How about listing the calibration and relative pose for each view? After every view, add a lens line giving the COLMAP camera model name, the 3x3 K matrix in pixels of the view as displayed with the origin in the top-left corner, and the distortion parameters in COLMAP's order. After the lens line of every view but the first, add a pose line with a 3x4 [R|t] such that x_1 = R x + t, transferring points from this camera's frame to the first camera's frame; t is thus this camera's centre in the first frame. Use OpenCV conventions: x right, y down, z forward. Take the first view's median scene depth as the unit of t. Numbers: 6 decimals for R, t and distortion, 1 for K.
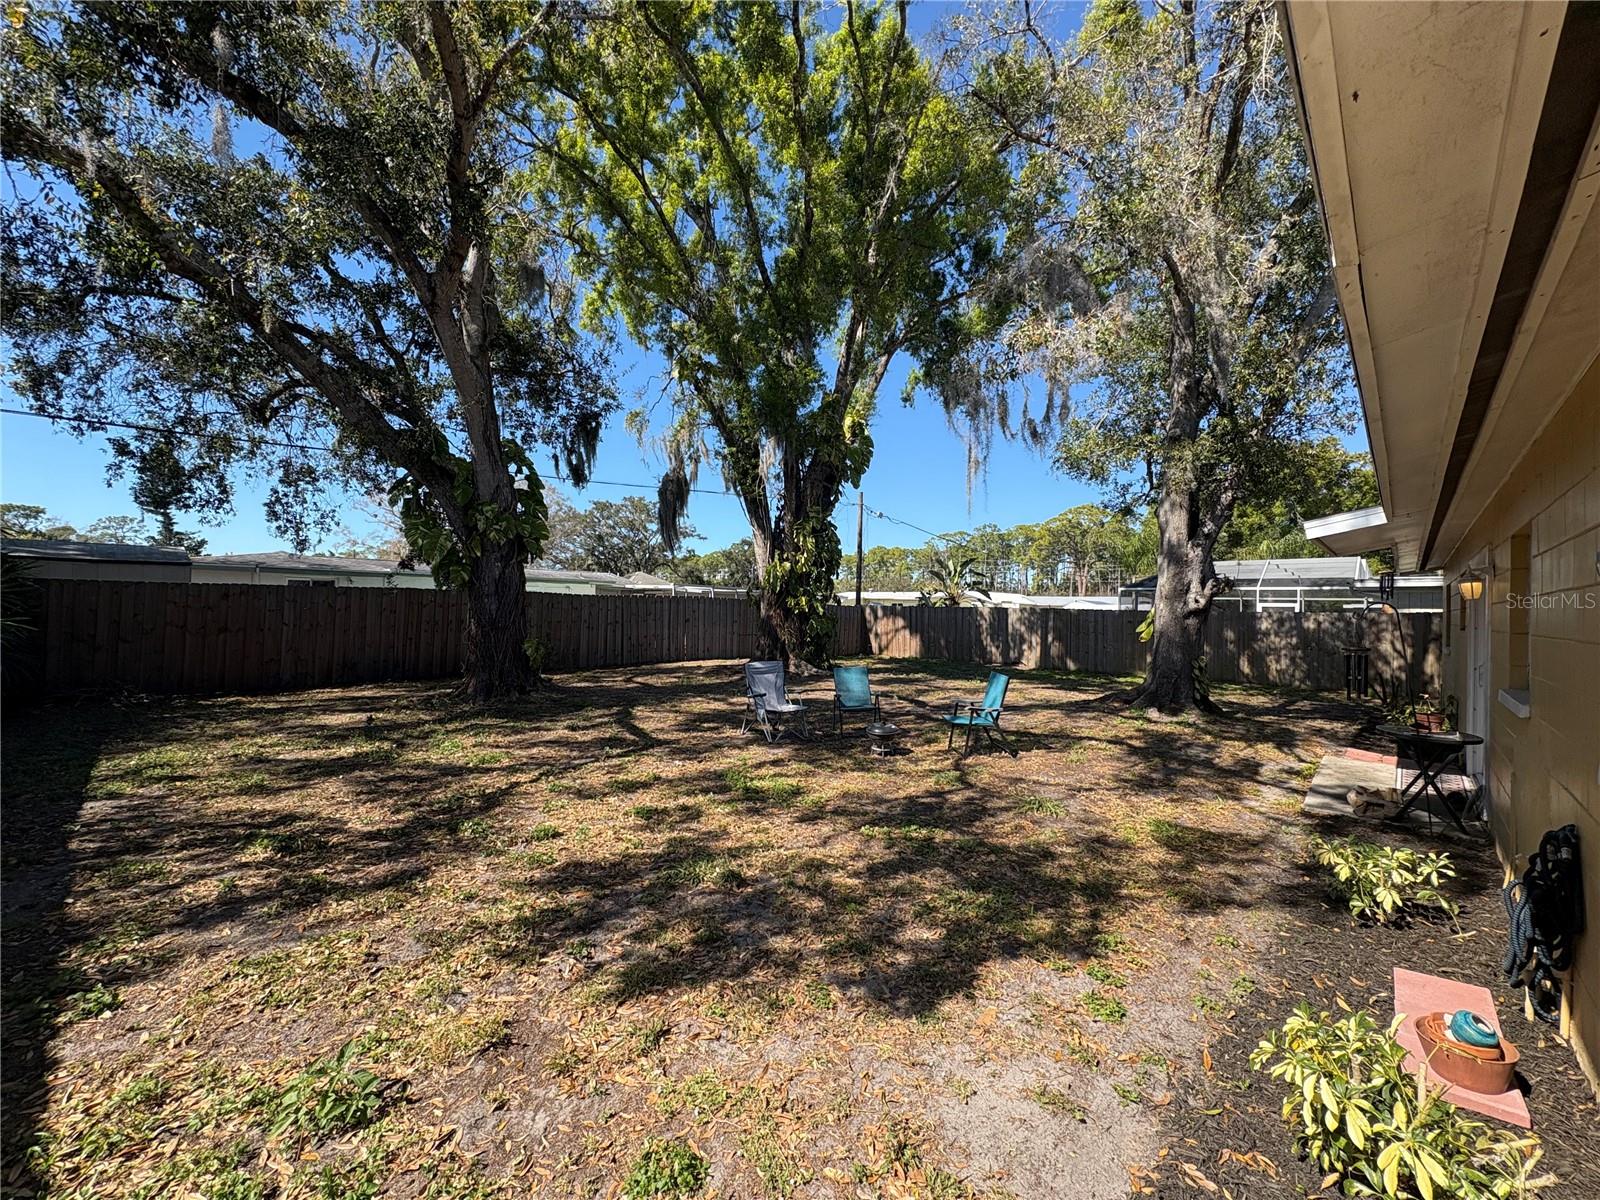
lens RADIAL K [[638.9, 0, 800.4], [0, 638.9, 602.9], [0, 0, 1]] dist [0.003308, -0.000202]
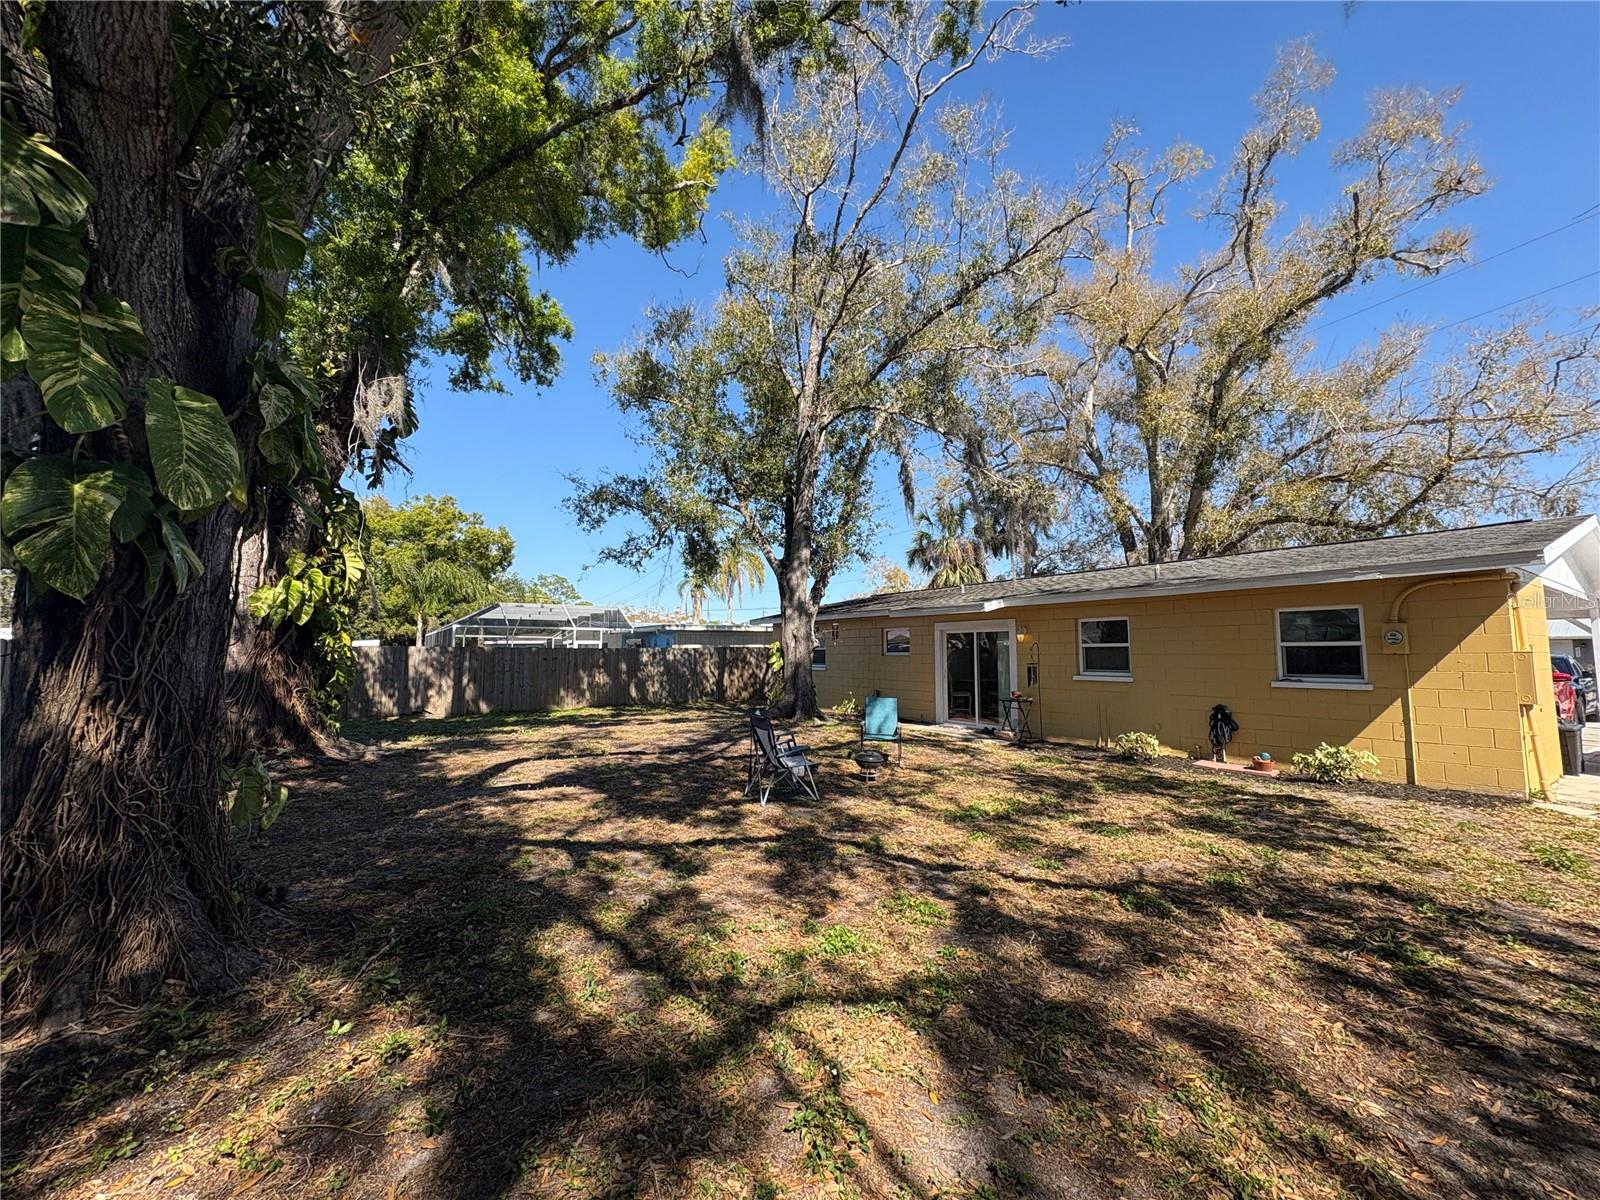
lens RADIAL K [[638.9, 0, 800.4], [0, 638.9, 599.1], [0, 0, 1]] dist [0.003308, -0.000202]
pose [[0.204557, 0.062222, 0.976875, -0.401137], [-0.003385, 0.998017, -0.062860, -0.003704], [-0.978849, 0.009552, 0.204361, 0.352594]]
